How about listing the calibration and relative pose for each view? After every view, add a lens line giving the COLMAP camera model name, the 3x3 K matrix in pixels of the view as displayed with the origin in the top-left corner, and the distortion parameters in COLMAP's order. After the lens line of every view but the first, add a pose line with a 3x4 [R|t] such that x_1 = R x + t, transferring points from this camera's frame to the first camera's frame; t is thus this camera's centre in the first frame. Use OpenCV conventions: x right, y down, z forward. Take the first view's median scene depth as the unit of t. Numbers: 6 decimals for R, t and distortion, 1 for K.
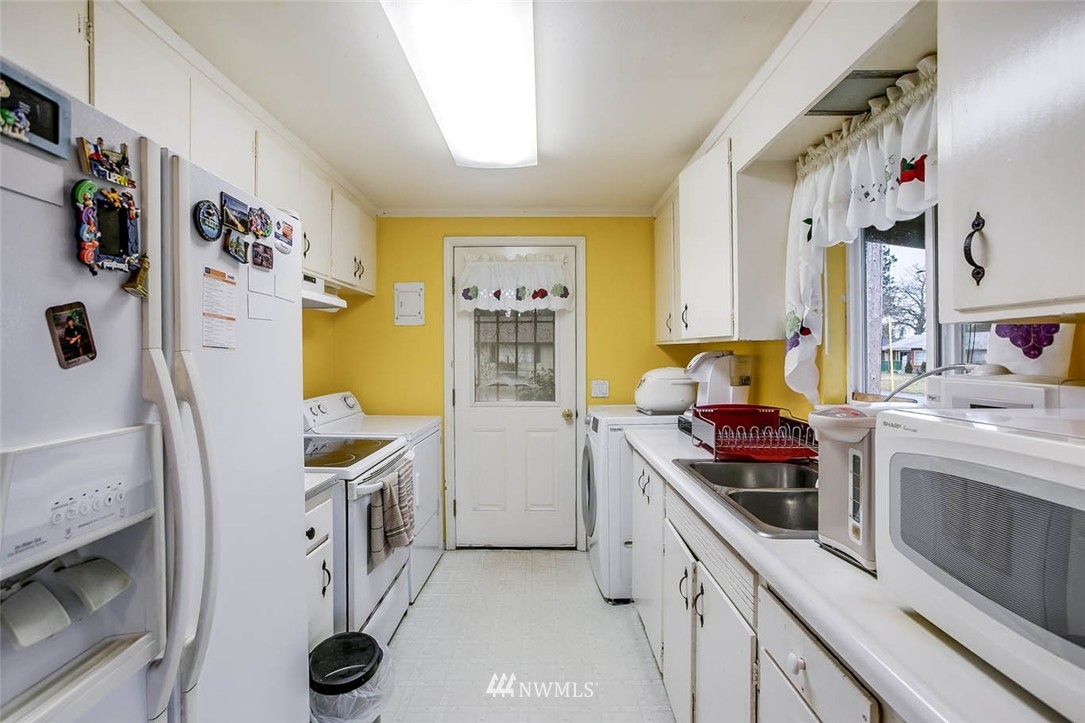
lens RADIAL K [[523.0, 0, 542.8], [0, 523.0, 359.5], [0, 0, 1]] dist [-0.041371, 0.012370]
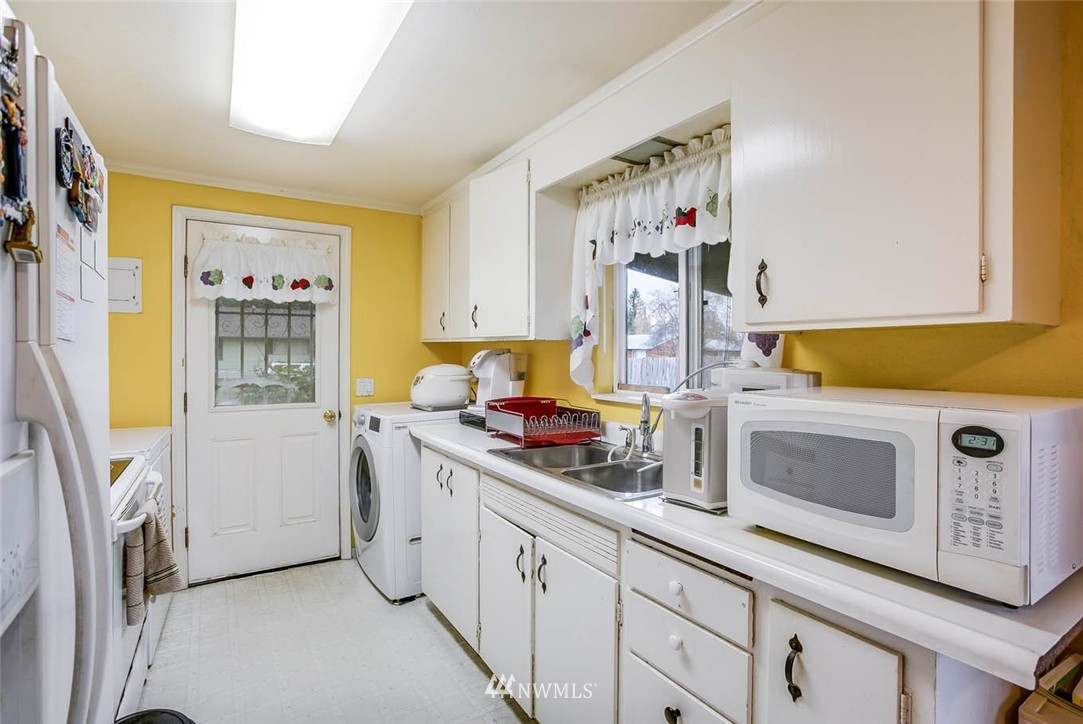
lens RADIAL K [[522.0, 0, 545.9], [0, 522.0, 358.2], [0, 0, 1]] dist [-0.041371, 0.012370]
pose [[0.841376, -0.001107, 0.540448, -0.214365], [-0.000665, 0.999995, 0.003084, -0.000824], [-0.540449, -0.002954, 0.841372, 0.029142]]
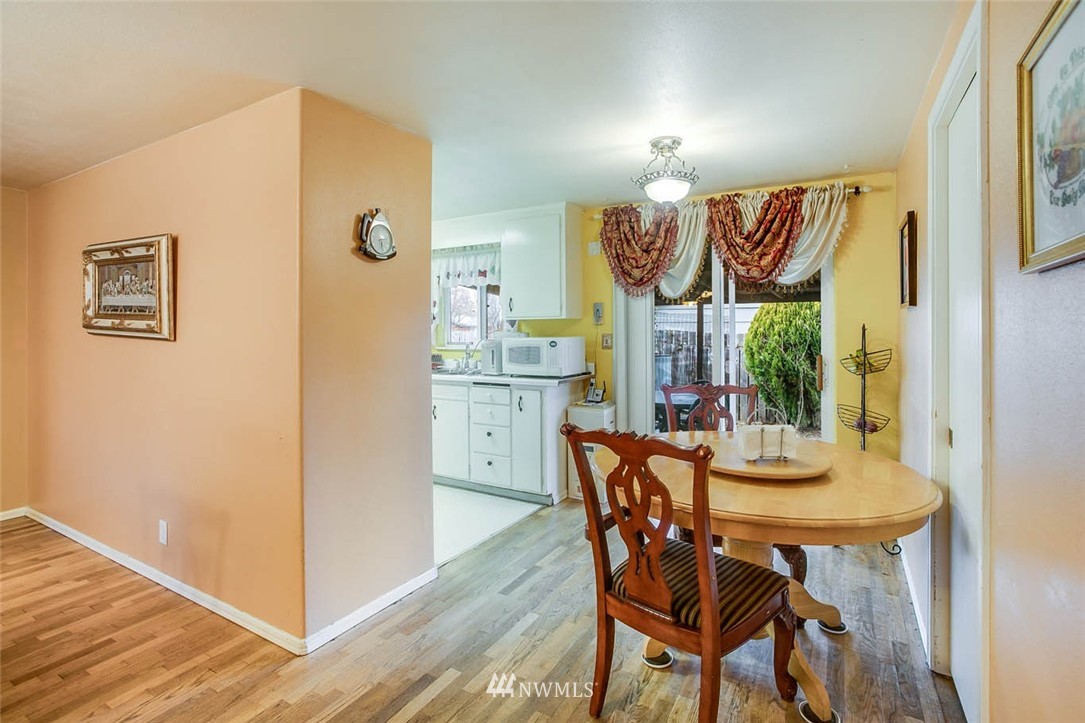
lens RADIAL K [[523.0, 0, 556.0], [0, 523.0, 330.1], [0, 0, 1]] dist [-0.041371, 0.012370]
pose [[0.493349, -0.003550, 0.869824, -1.356203], [0.012304, 0.999920, -0.002898, 0.016702], [-0.869745, 0.012132, 0.493353, -0.751835]]
